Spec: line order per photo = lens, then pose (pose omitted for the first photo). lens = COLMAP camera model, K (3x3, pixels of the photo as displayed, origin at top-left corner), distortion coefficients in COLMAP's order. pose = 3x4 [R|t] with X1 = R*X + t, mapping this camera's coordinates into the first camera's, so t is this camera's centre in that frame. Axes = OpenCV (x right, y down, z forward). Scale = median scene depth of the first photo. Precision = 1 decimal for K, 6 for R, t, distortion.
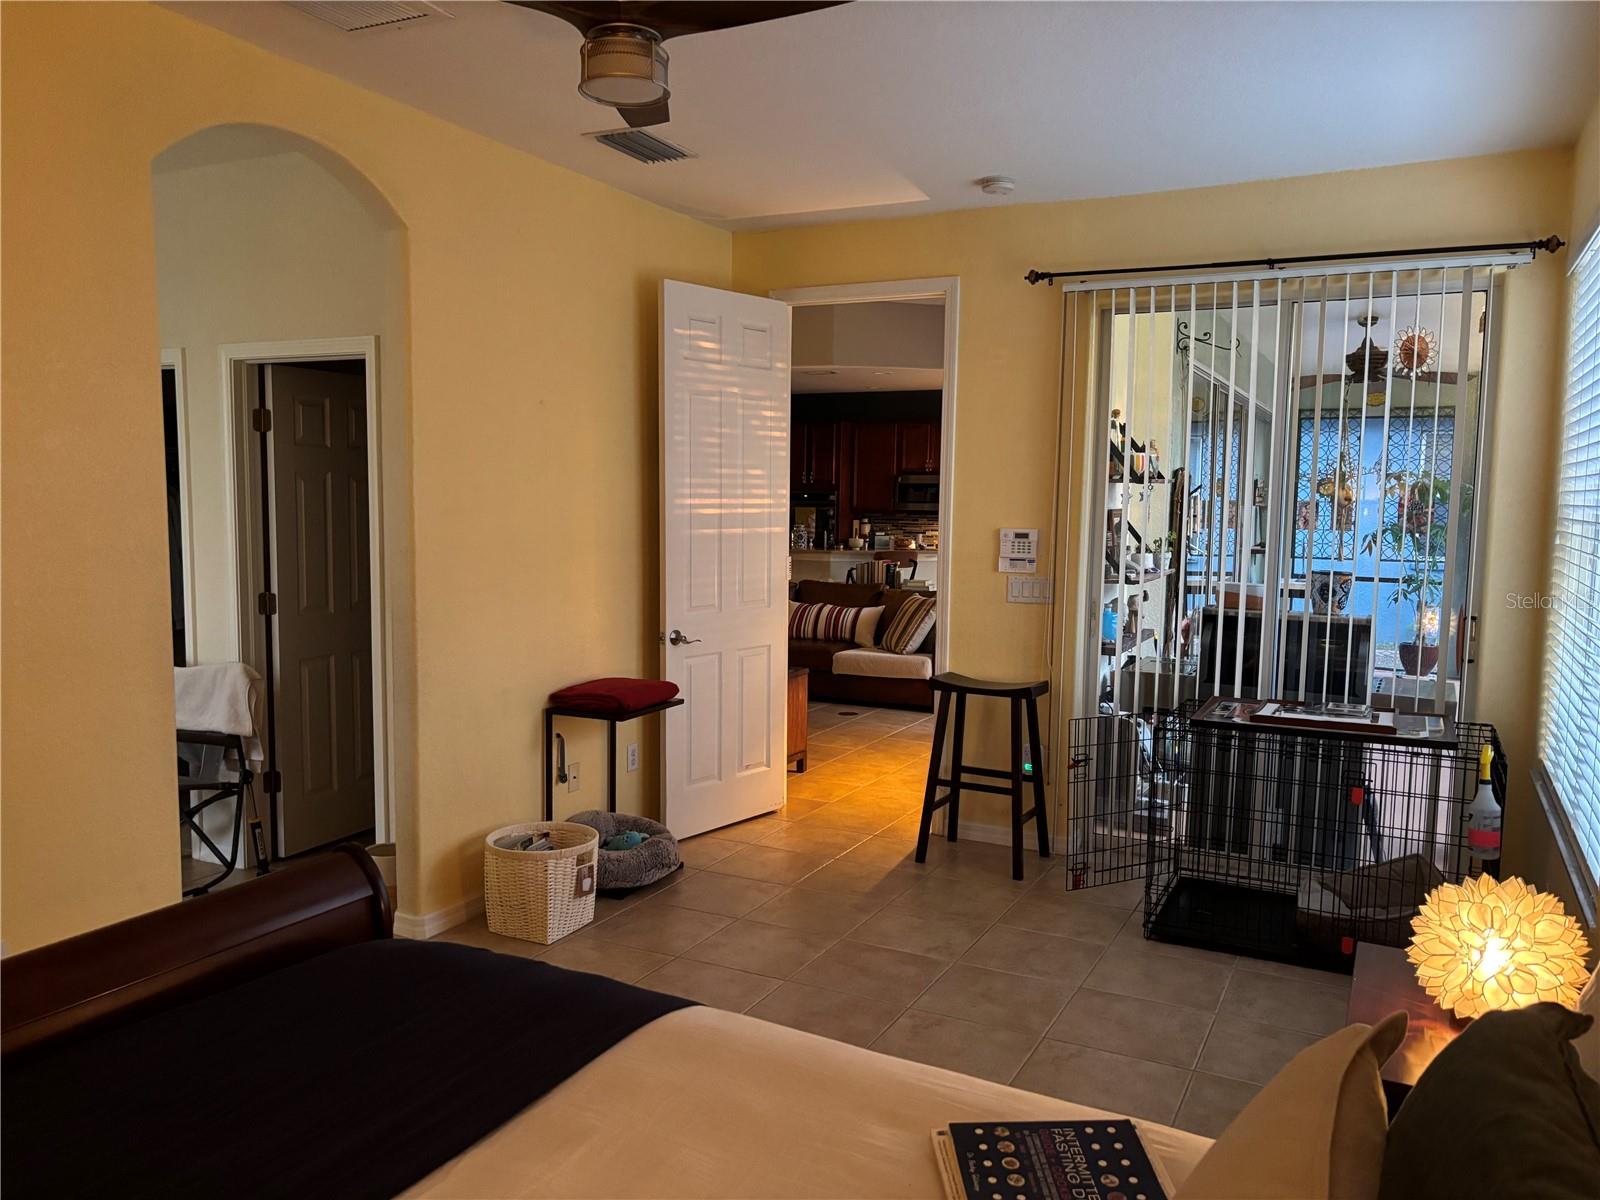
lens RADIAL K [[1226.5, 0, 788.9], [0, 1226.5, 615.6], [0, 0, 1]] dist [0.075974, -0.091728]
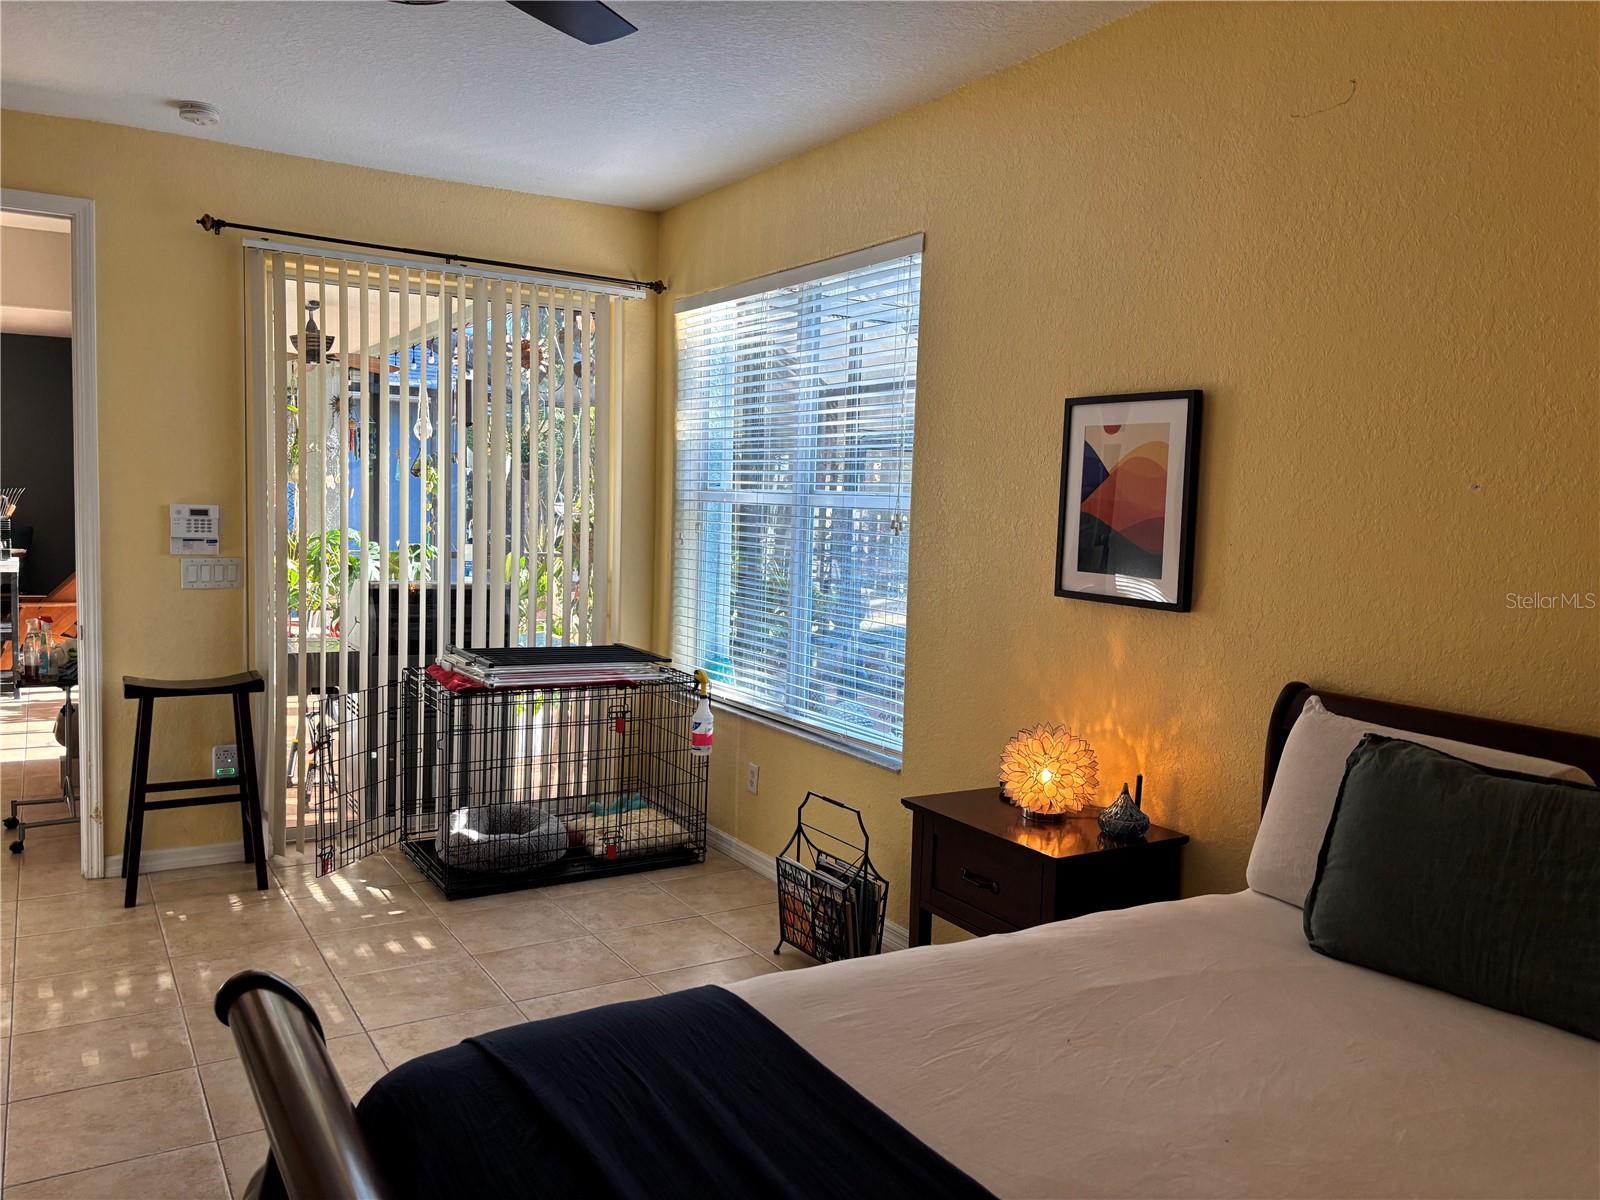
lens RADIAL K [[1233.5, 0, 801.6], [0, 1233.5, 578.5], [0, 0, 1]] dist [0.072011, -0.002799]
pose [[0.529669, -0.055278, 0.846401, -0.194613], [0.062285, 0.997715, 0.026183, -0.007996], [-0.845915, 0.038850, 0.531901, 0.088551]]
